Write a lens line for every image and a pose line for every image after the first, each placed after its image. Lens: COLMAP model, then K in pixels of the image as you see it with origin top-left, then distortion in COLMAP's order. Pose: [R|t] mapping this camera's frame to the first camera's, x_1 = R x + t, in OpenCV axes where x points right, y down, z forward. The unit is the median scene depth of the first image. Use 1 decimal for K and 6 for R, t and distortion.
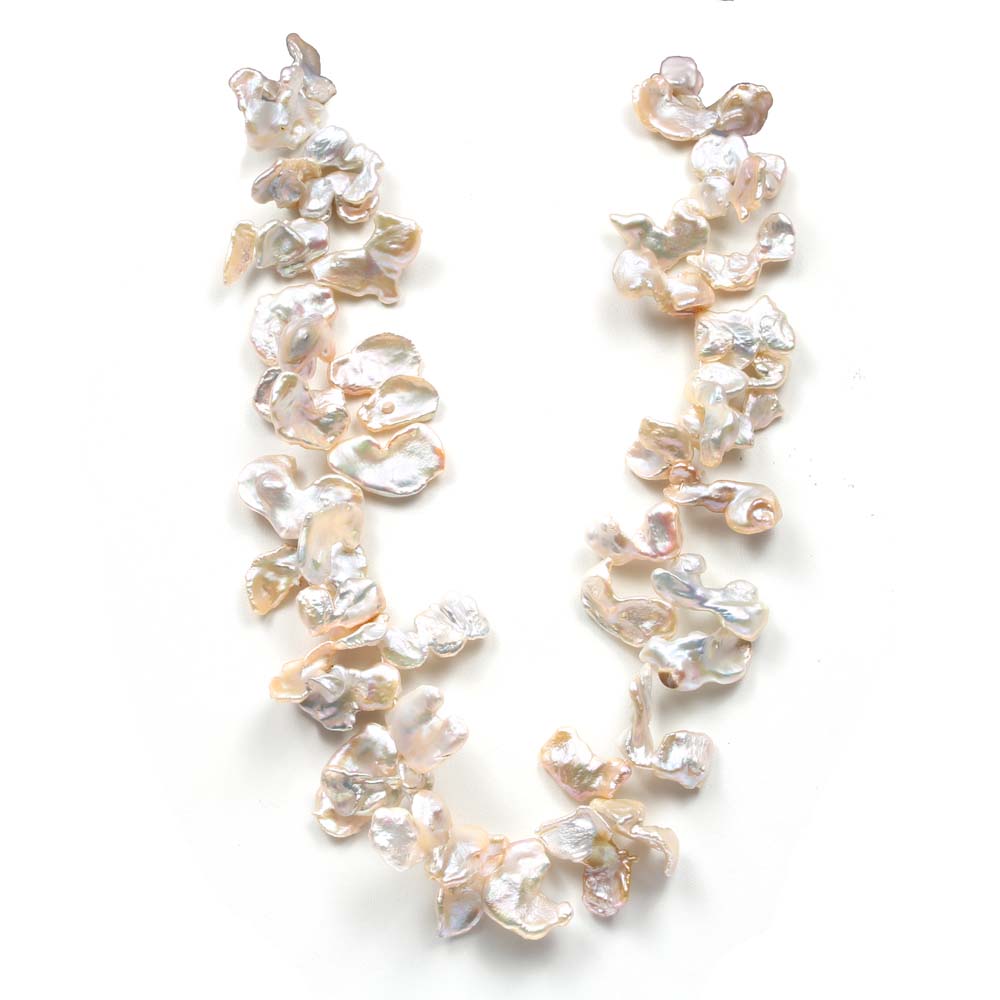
lens RADIAL K [[3617.6, 0, 499.0], [0, 3617.6, 500.5], [0, 0, 1]] dist [-0.387347, 0.000000]
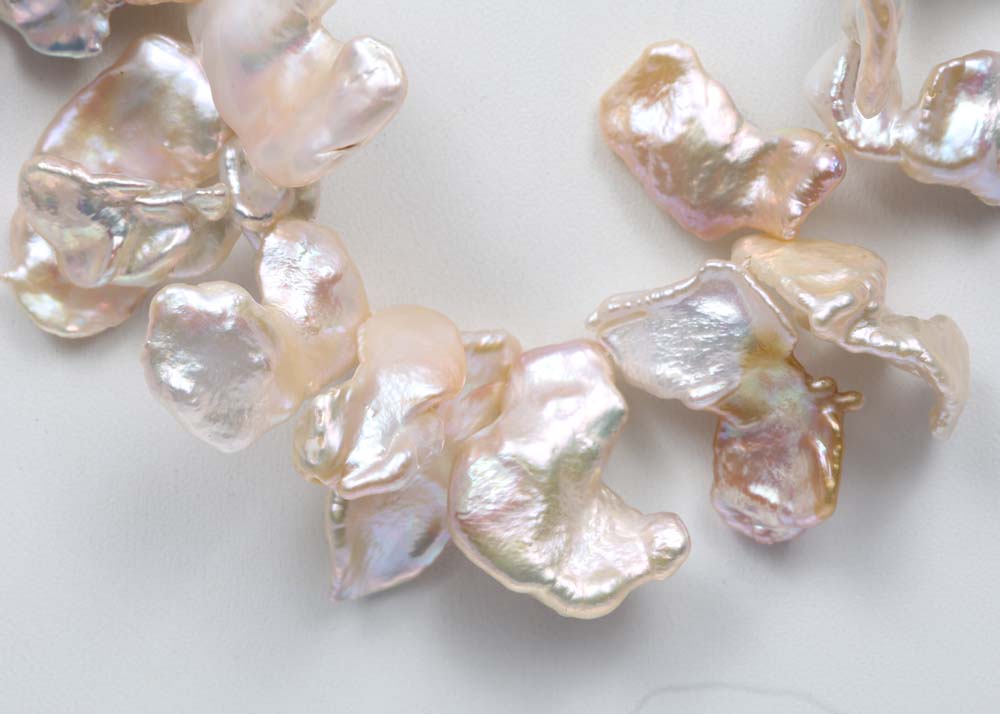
lens RADIAL K [[4379.5, 0, 495.8], [0, 4379.5, 358.2], [0, 0, 1]] dist [-0.101544, 0.000000]
pose [[0.999978, -0.006545, 0.001248, -0.000246], [0.006087, 0.973574, 0.228290, -0.009314], [-0.002709, -0.228277, 0.973592, 0.540608]]
